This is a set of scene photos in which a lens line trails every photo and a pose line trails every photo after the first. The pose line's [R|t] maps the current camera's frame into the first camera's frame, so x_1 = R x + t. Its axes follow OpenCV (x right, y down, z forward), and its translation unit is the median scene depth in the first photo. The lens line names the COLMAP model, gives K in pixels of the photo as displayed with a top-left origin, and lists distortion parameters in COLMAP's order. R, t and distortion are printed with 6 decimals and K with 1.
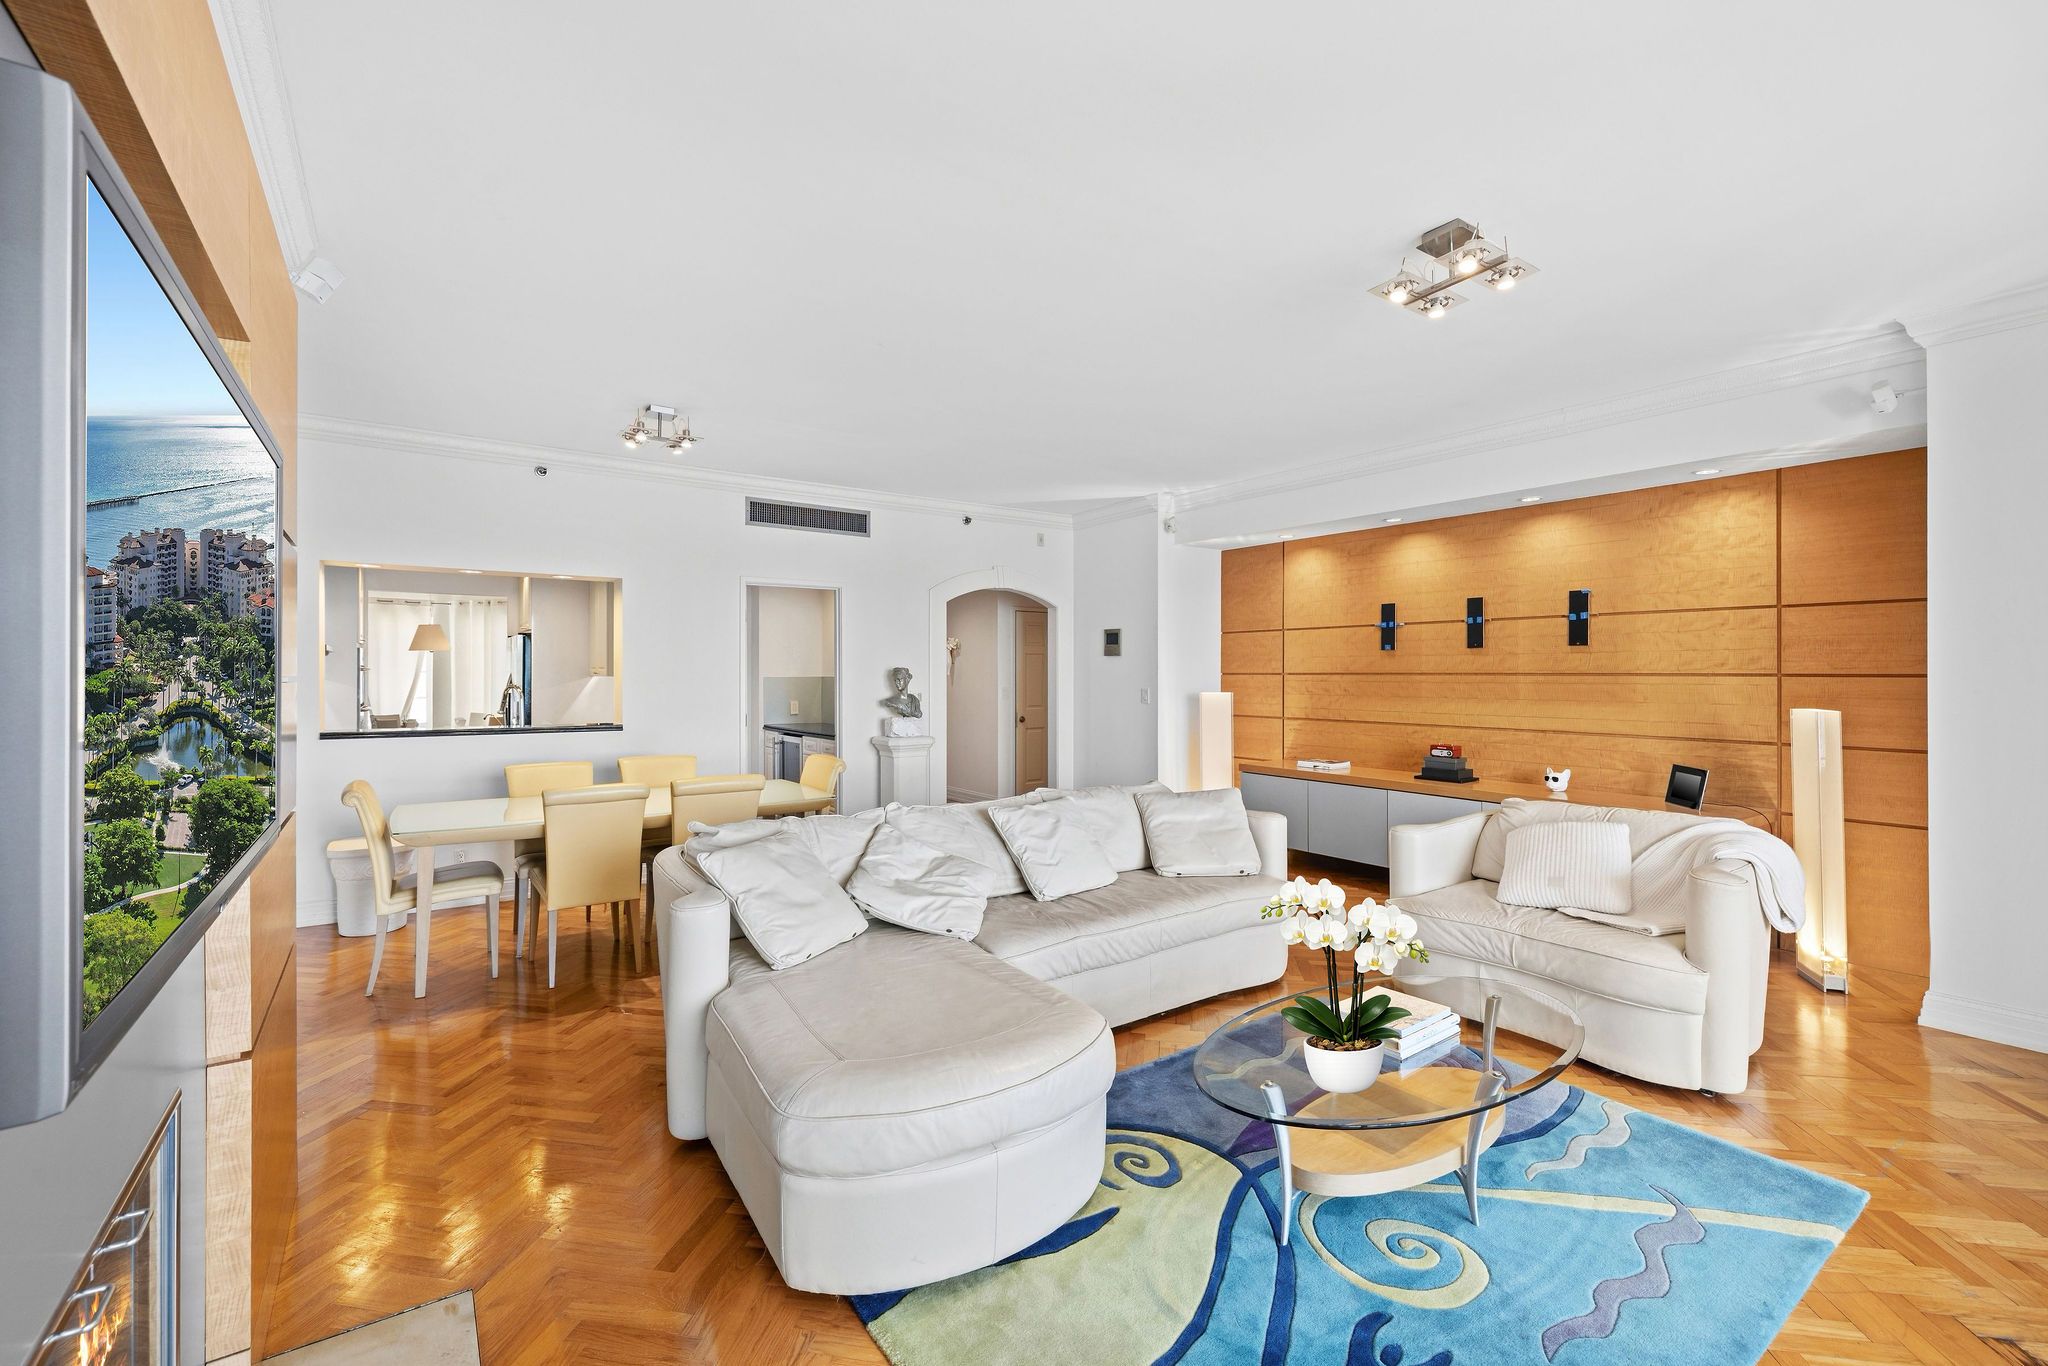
lens RADIAL K [[853.0, 0, 1023.4], [0, 853.0, 674.5], [0, 0, 1]] dist [-0.002767, 0.000431]
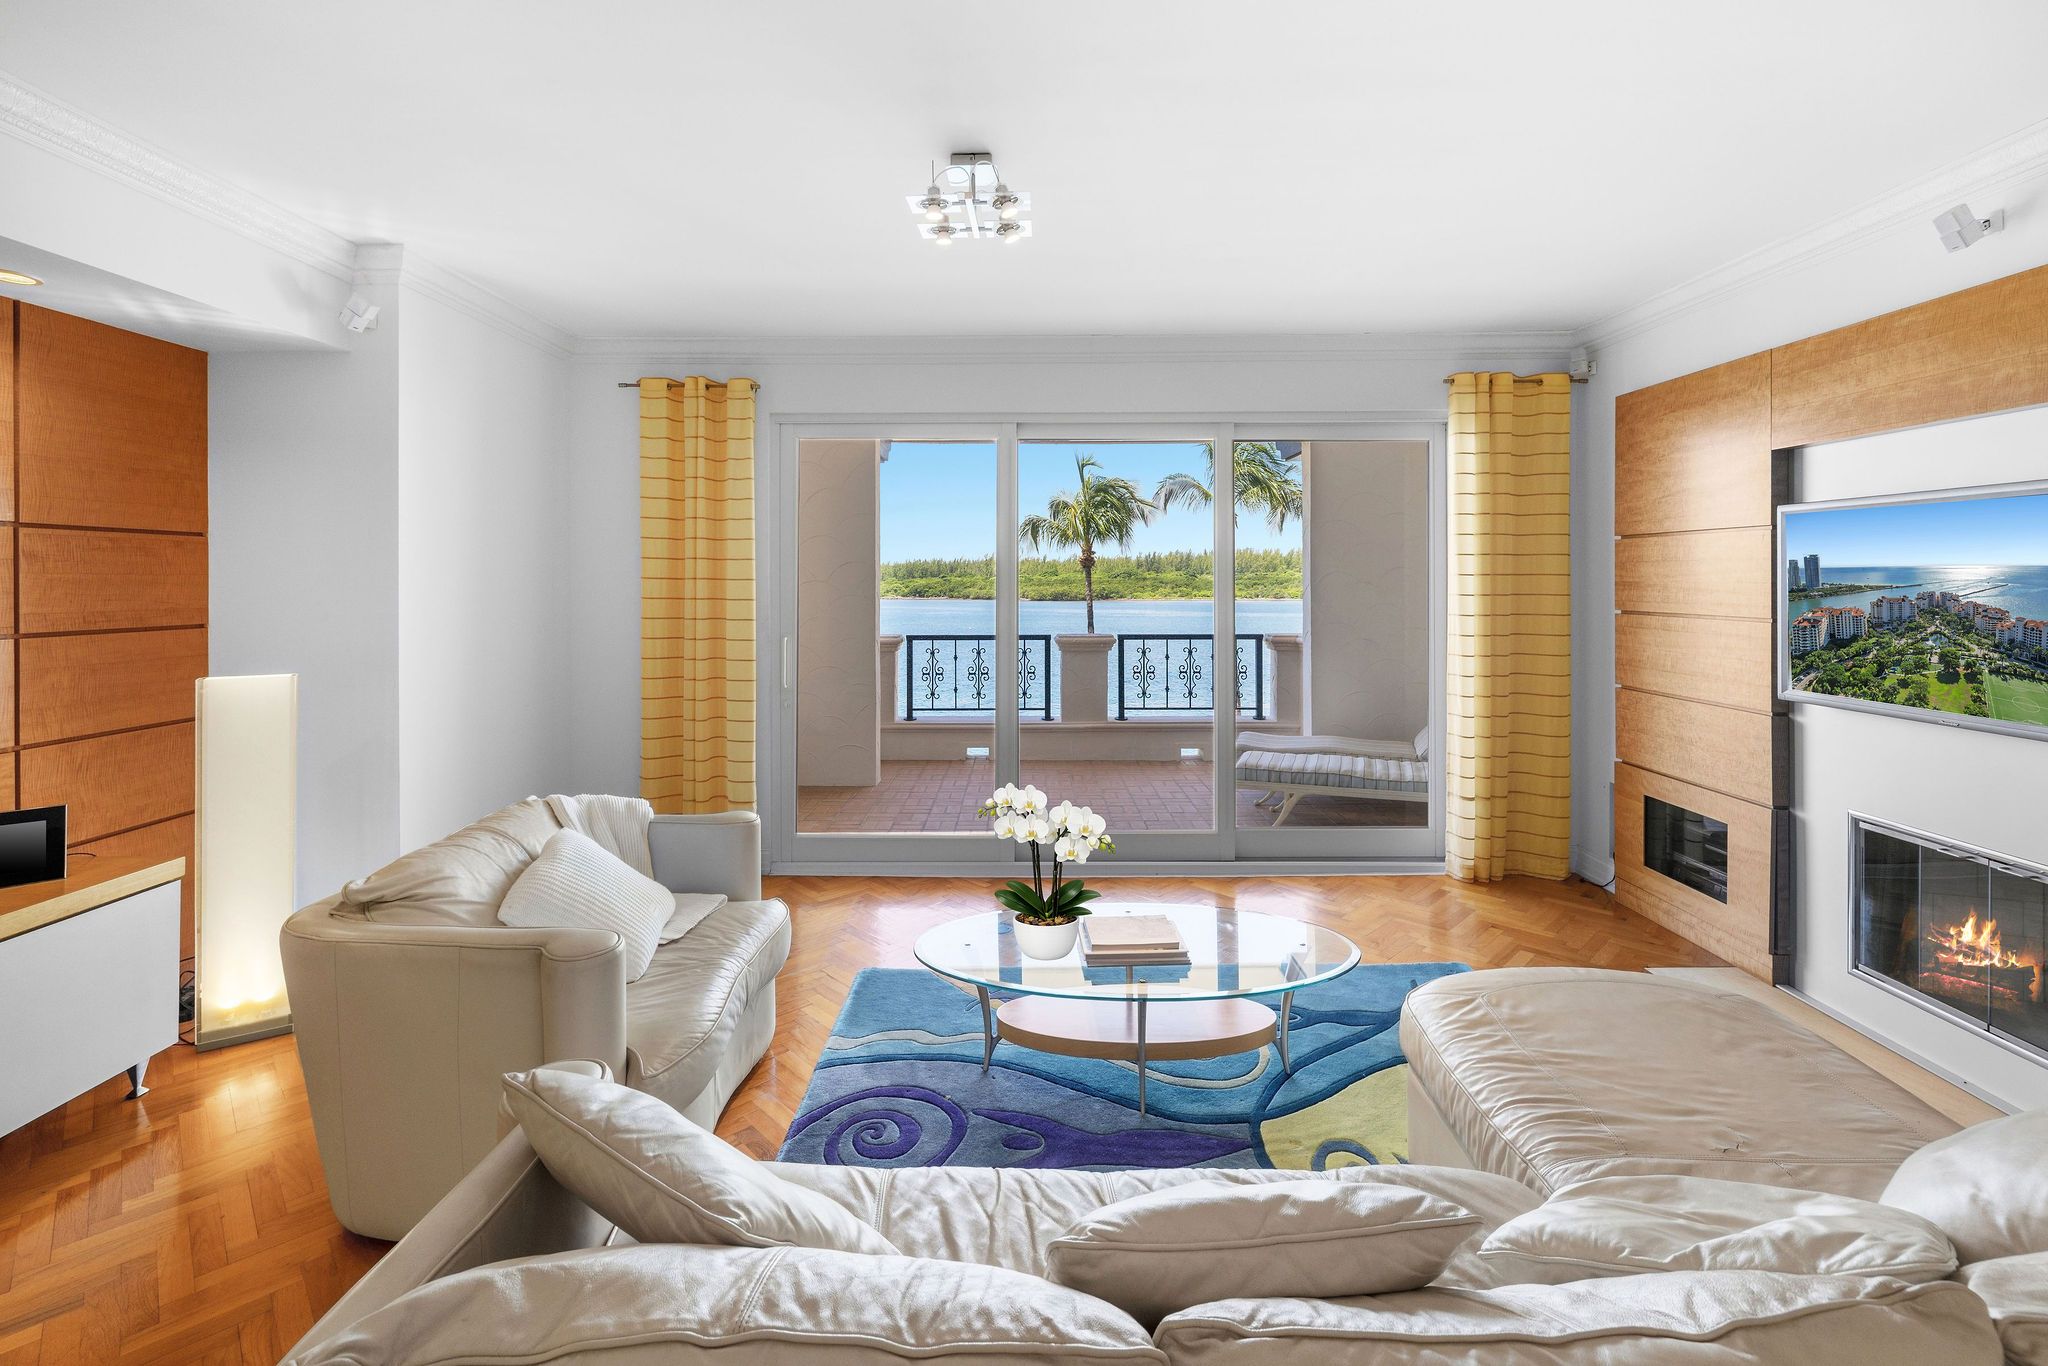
lens RADIAL K [[895.0, 0, 1026.6], [0, 895.0, 580.2], [0, 0, 1]] dist [0.001150, 0.000171]
pose [[-0.823136, 0.003871, 0.567831, -0.062600], [0.007408, 0.999965, 0.003923, -0.029652], [-0.567796, 0.007436, -0.823136, 0.892722]]
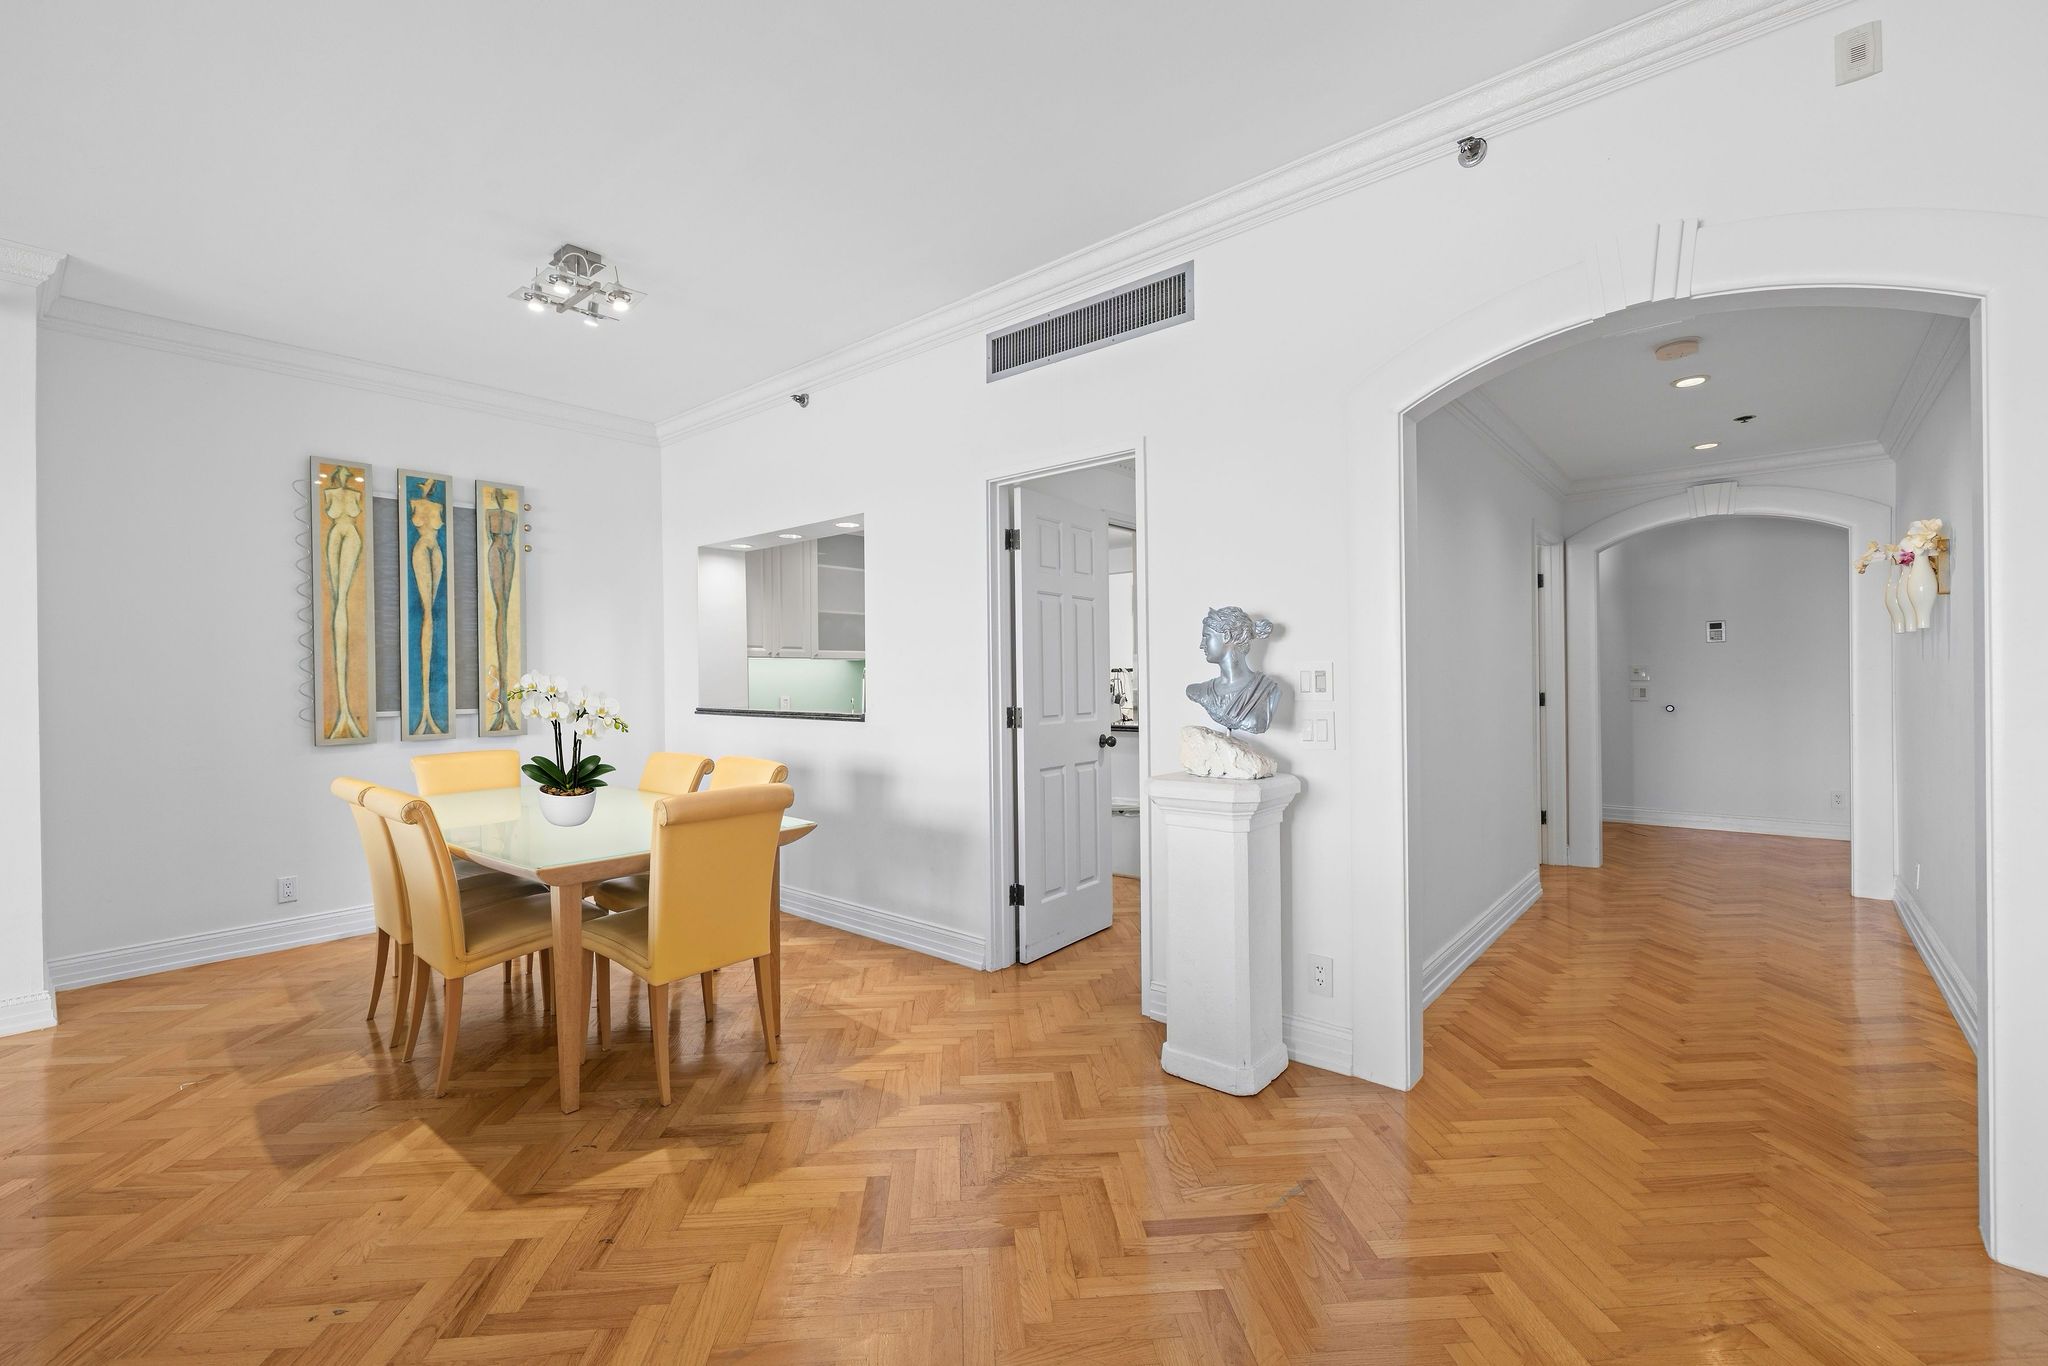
lens RADIAL K [[853.0, 0, 1017.6], [0, 853.0, 684.8], [0, 0, 1]] dist [-0.002767, 0.000431]
pose [[0.250040, 0.007121, -0.968209, 0.279786], [0.005483, 0.999947, 0.008770, 0.029649], [0.968220, -0.007502, 0.249988, 0.999367]]
